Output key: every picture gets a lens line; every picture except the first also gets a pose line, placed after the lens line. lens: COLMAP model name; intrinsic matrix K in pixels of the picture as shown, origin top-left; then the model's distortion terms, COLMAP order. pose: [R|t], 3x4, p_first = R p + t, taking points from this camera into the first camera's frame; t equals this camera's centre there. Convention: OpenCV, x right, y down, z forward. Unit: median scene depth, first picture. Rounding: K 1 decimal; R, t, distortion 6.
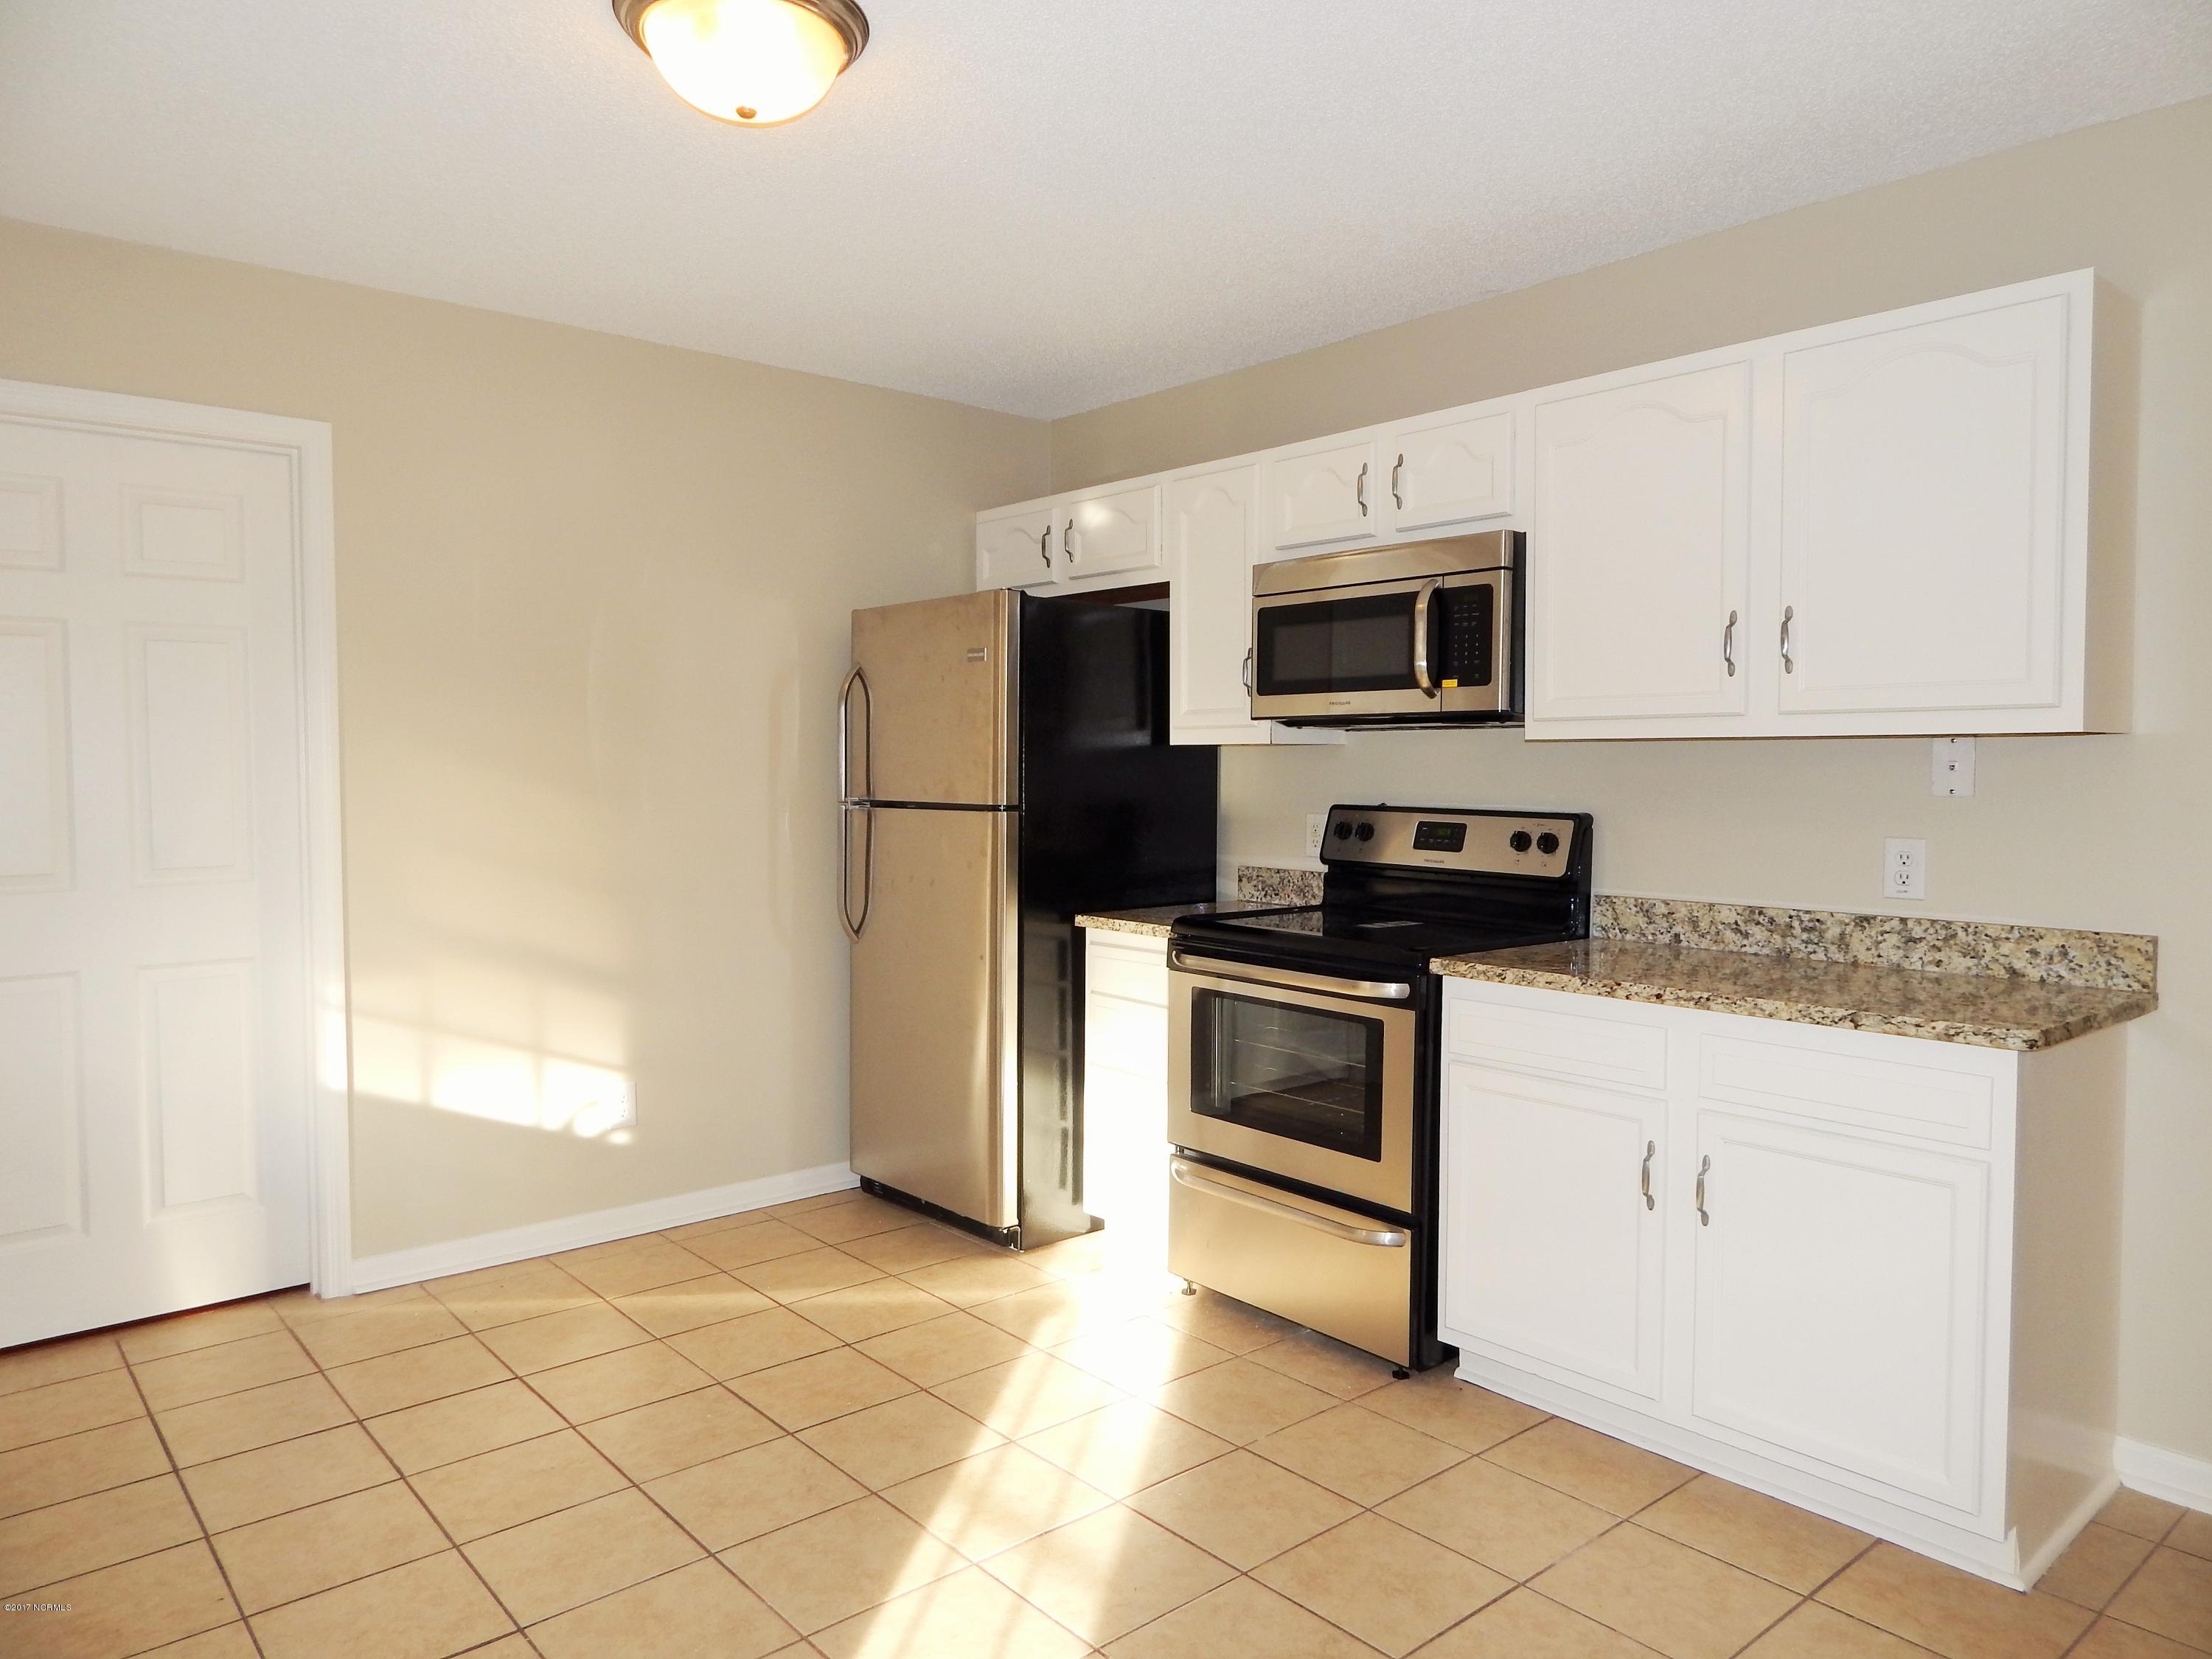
lens RADIAL K [[1458.7, 0, 1112.8], [0, 1458.7, 822.3], [0, 0, 1]] dist [-0.004018, -0.004066]
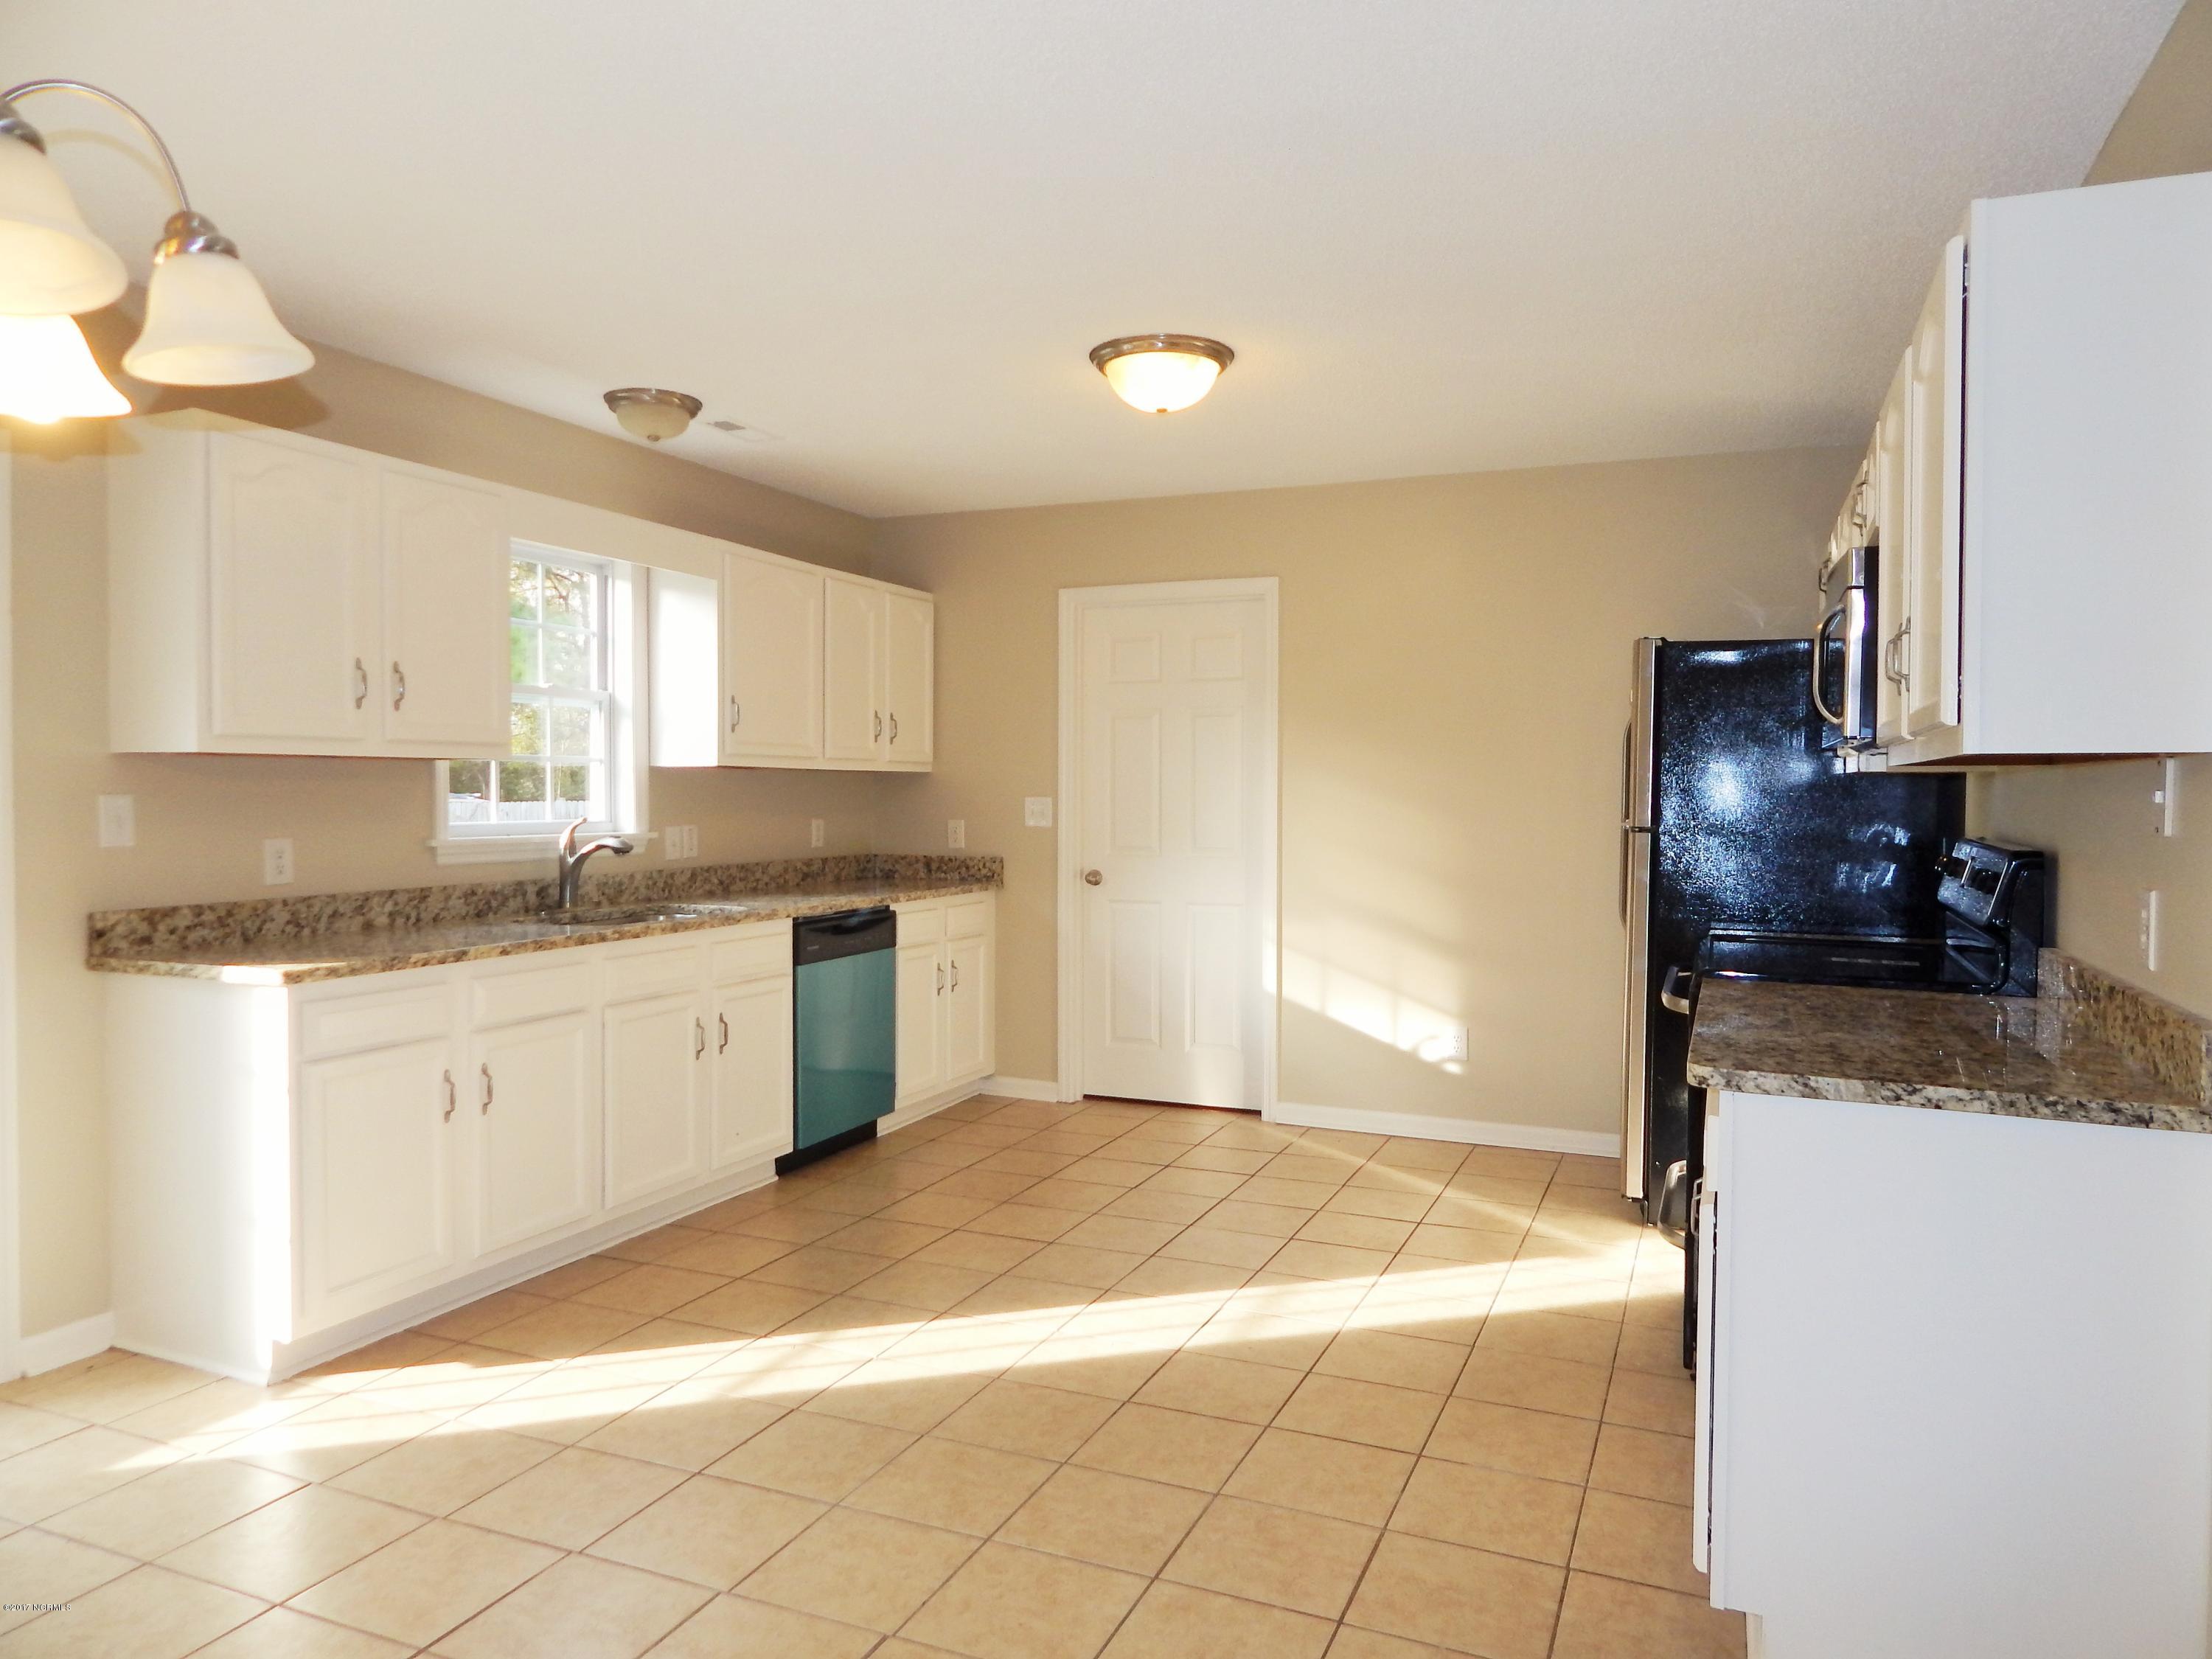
lens RADIAL K [[1458.7, 0, 1112.8], [0, 1458.7, 822.3], [0, 0, 1]] dist [-0.004018, -0.004066]
pose [[0.437839, 0.024230, -0.898727, 0.818907], [-0.043962, 0.999018, 0.005517, -0.003295], [0.897978, 0.037095, 0.438474, 0.136987]]
